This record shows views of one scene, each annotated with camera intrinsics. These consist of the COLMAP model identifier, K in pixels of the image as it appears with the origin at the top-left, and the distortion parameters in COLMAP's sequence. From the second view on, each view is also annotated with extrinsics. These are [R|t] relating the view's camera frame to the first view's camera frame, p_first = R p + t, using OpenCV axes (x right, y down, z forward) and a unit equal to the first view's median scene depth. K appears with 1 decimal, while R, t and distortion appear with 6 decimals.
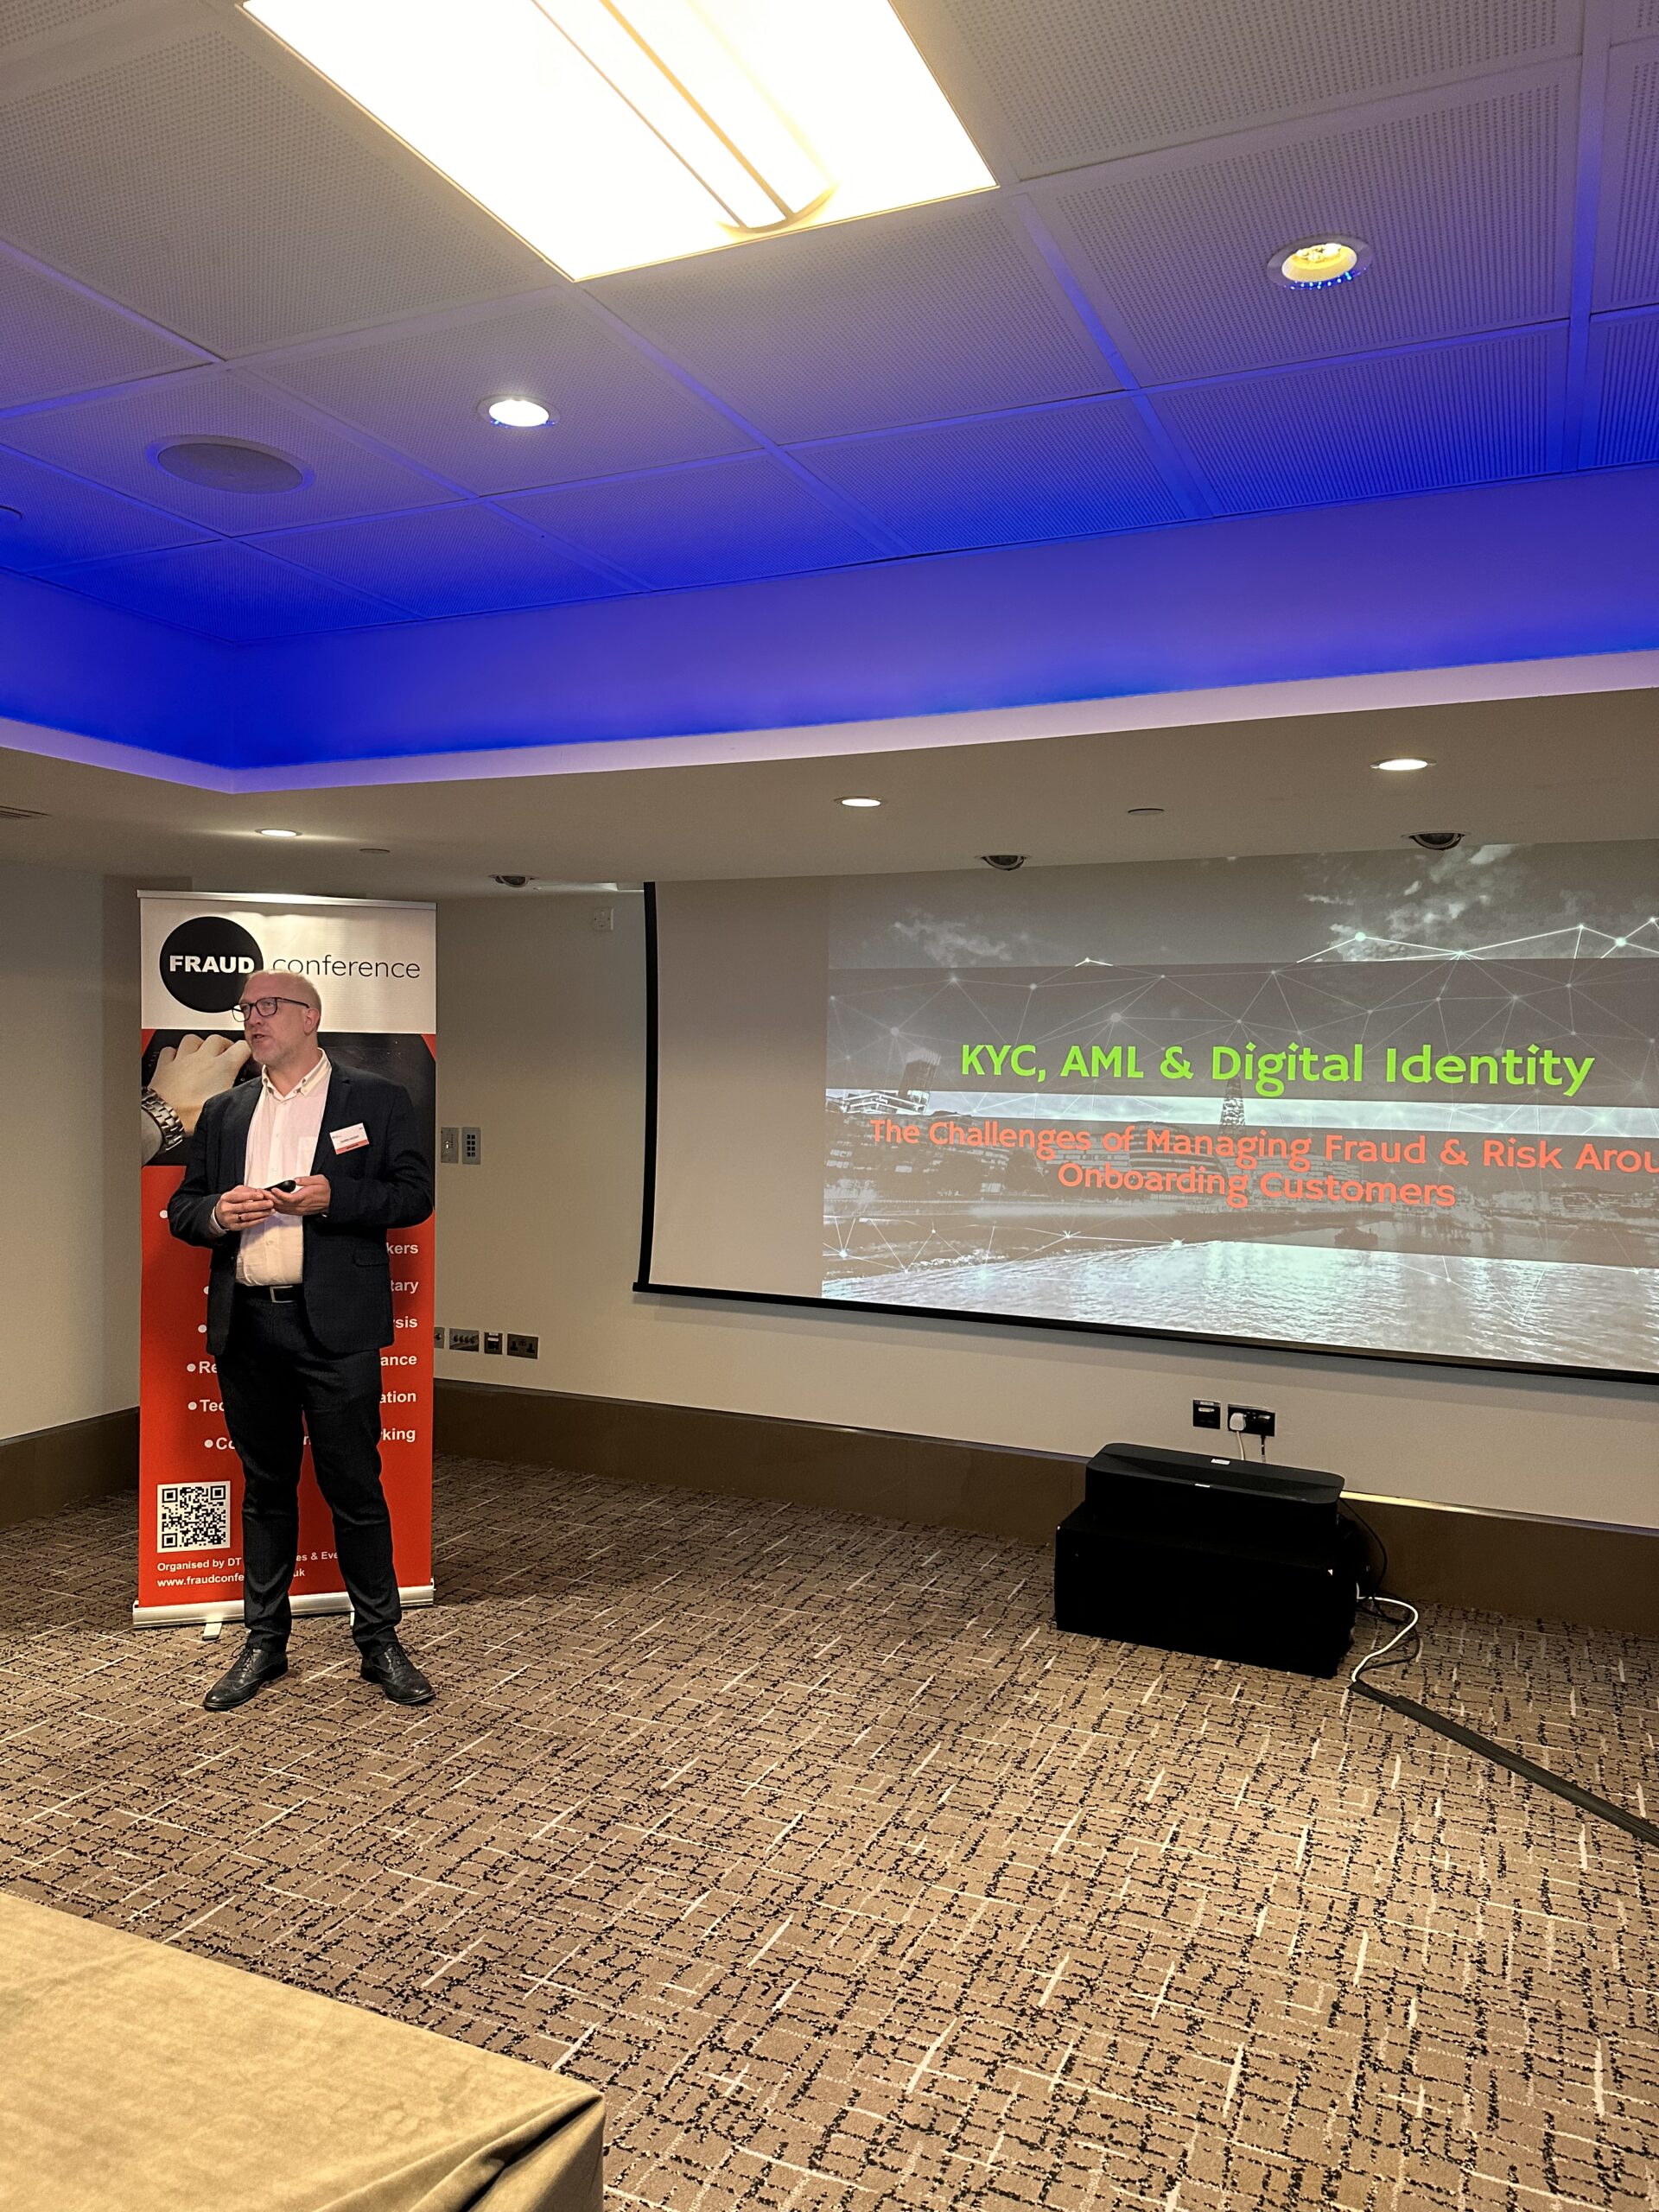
lens RADIAL K [[1541.4, 0, 836.6], [0, 1541.4, 1105.7], [0, 0, 1]] dist [0.056436, -0.095061]
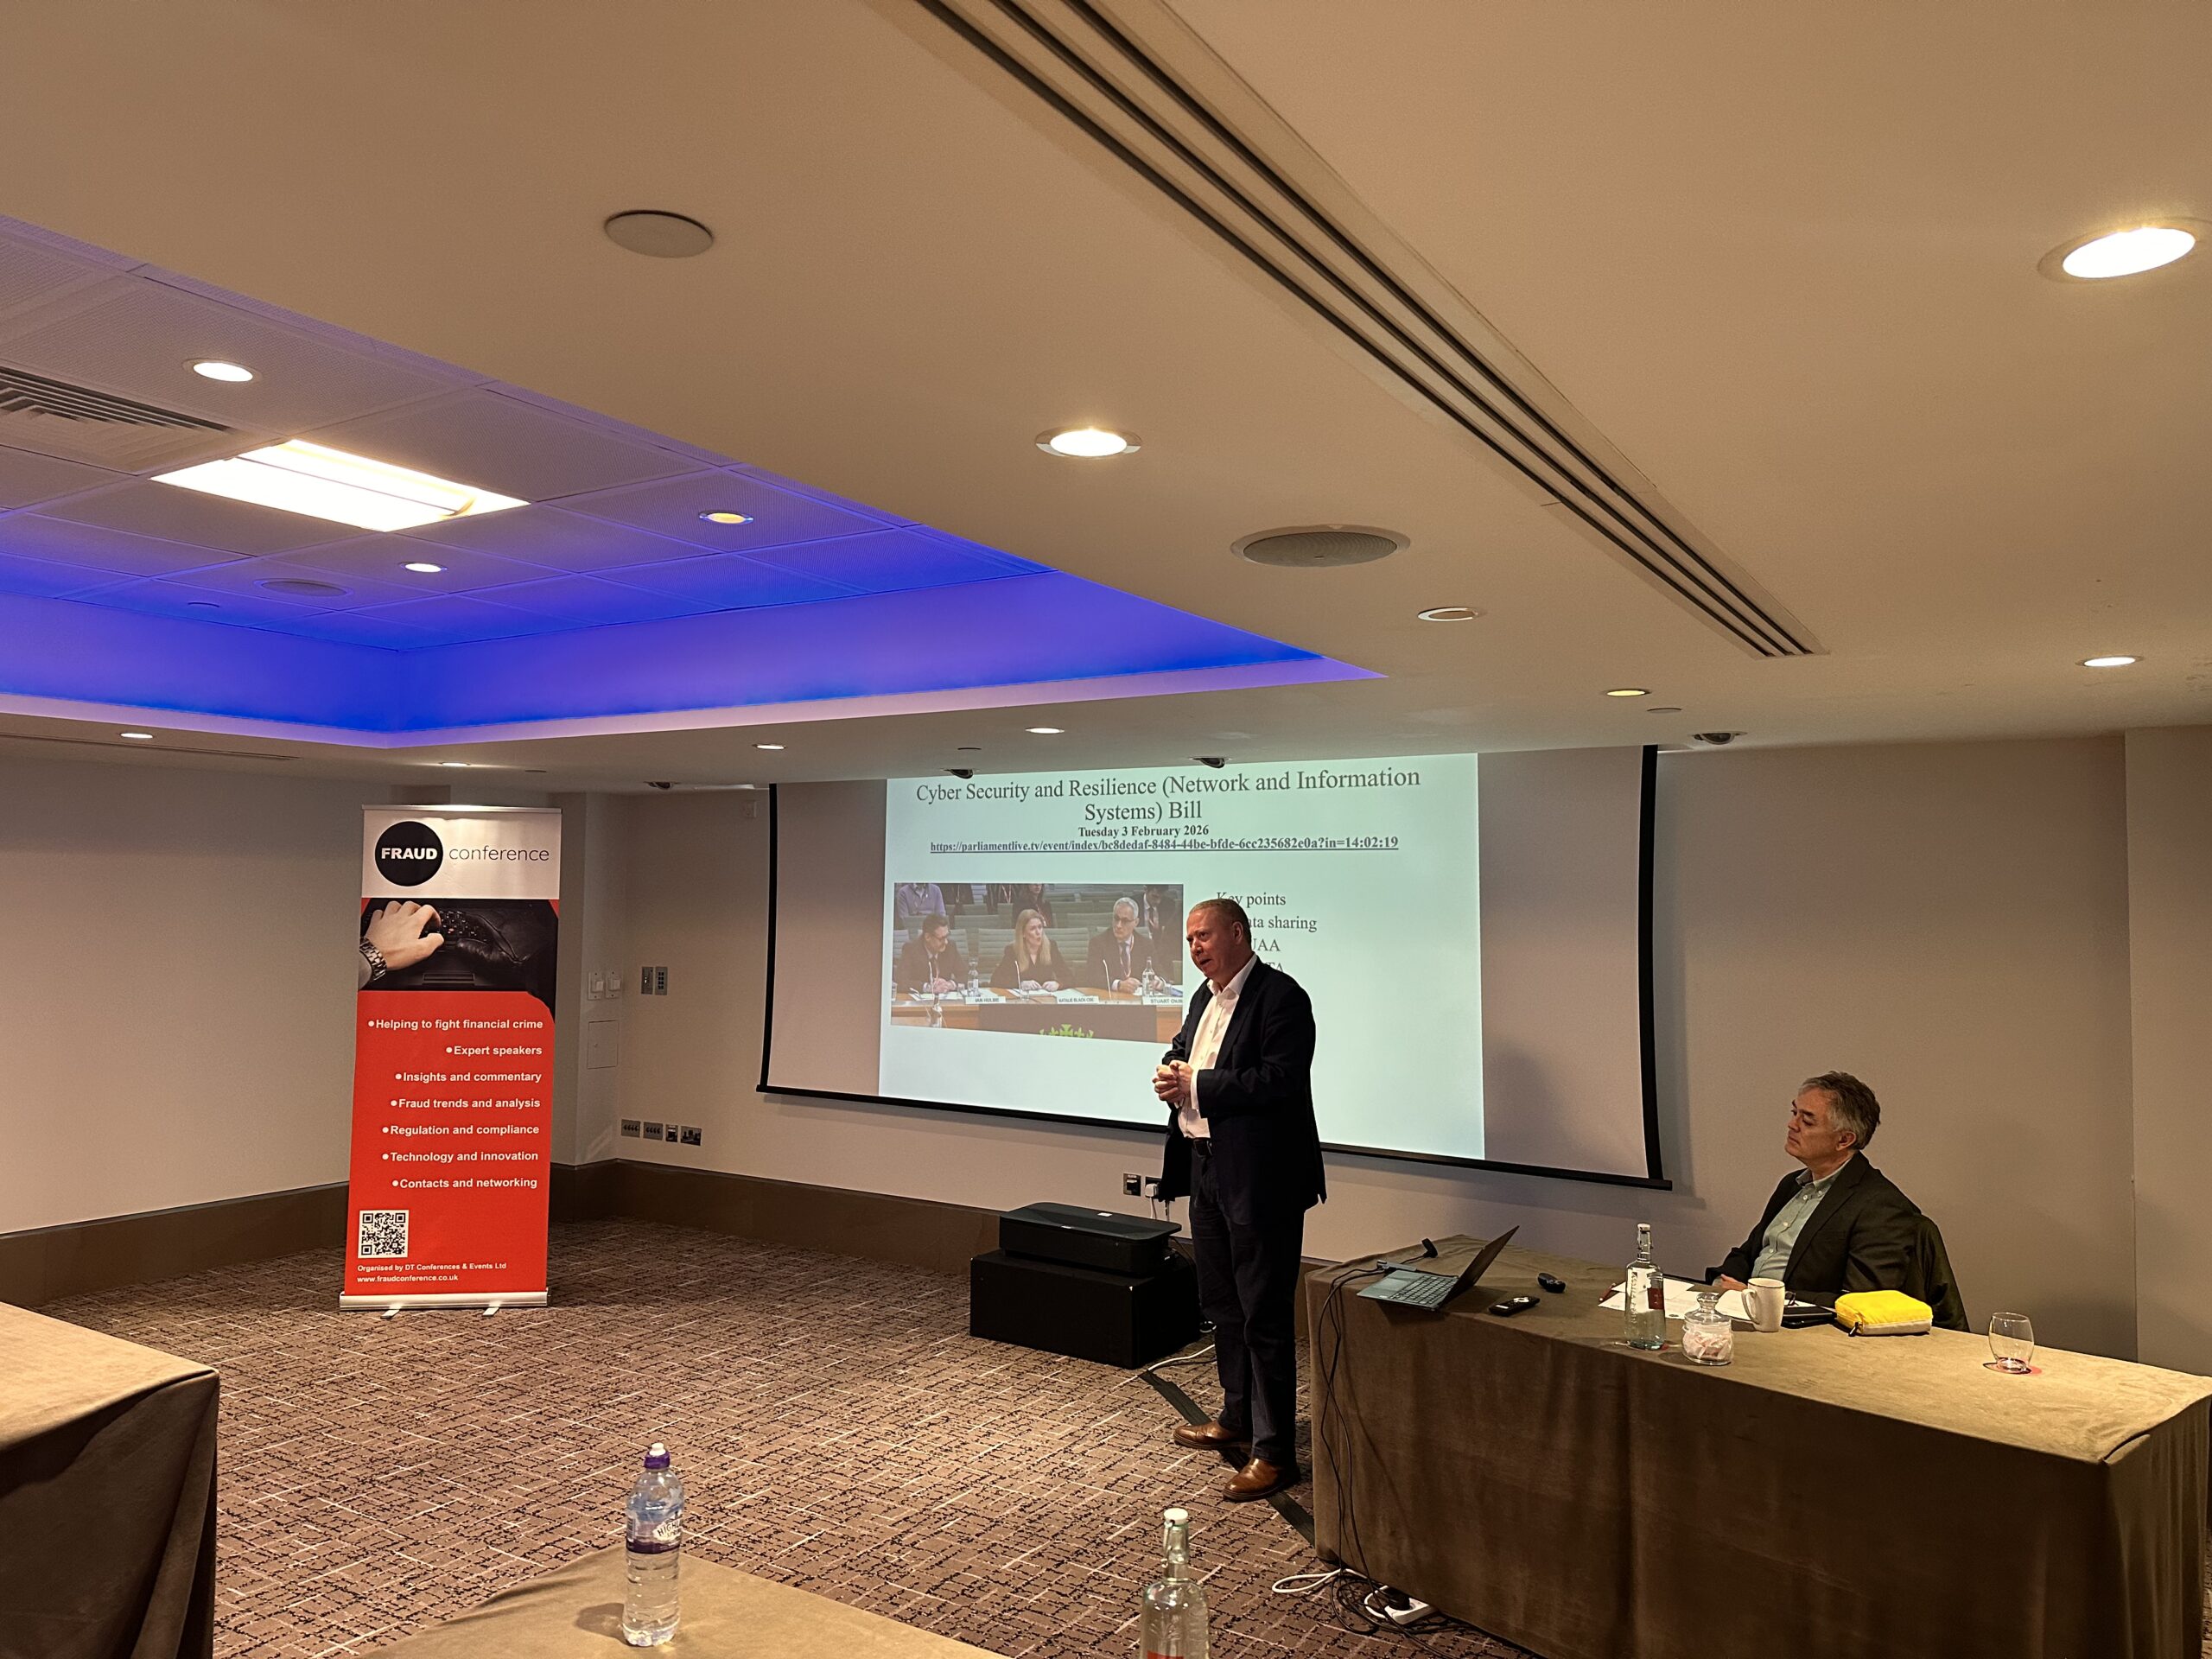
lens RADIAL K [[1541.4, 0, 1110.2], [0, 1541.4, 829.8], [0, 0, 1]] dist [0.056436, -0.095061]
pose [[0.989807, -0.009780, -0.142078, 0.481635], [-0.001579, 0.996824, -0.079621, 0.003044], [0.142405, 0.079034, 0.986648, -0.375106]]
